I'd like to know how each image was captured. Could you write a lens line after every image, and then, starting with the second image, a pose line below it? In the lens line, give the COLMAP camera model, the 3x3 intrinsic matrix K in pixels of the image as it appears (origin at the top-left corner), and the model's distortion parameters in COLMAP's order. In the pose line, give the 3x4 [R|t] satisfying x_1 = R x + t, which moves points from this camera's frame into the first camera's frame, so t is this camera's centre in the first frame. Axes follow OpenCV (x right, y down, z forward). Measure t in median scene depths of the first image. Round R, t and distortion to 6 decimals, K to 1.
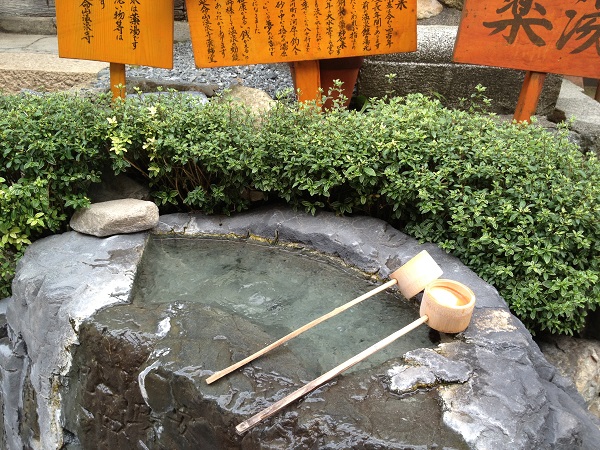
lens RADIAL K [[560.2, 0, 310.0], [0, 560.2, 226.4], [0, 0, 1]] dist [0.131069, -0.284808]
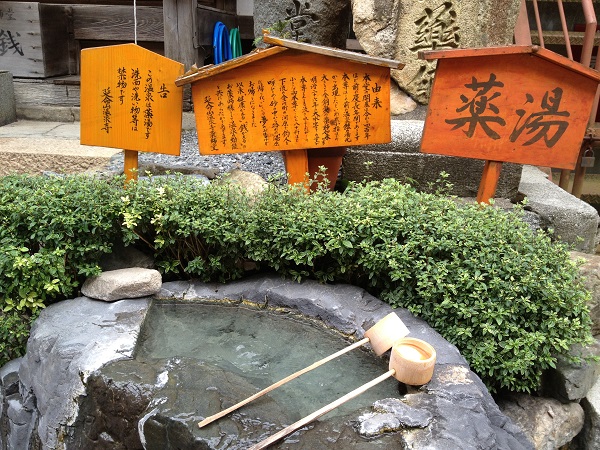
lens RADIAL K [[558.8, 0, 307.7], [0, 558.8, 230.3], [0, 0, 1]] dist [0.138889, -0.291049]
pose [[0.999955, 0.009047, -0.002928, 0.026469], [-0.009356, 0.991010, -0.133459, 0.026775], [0.001695, 0.133480, 0.991050, -0.131885]]
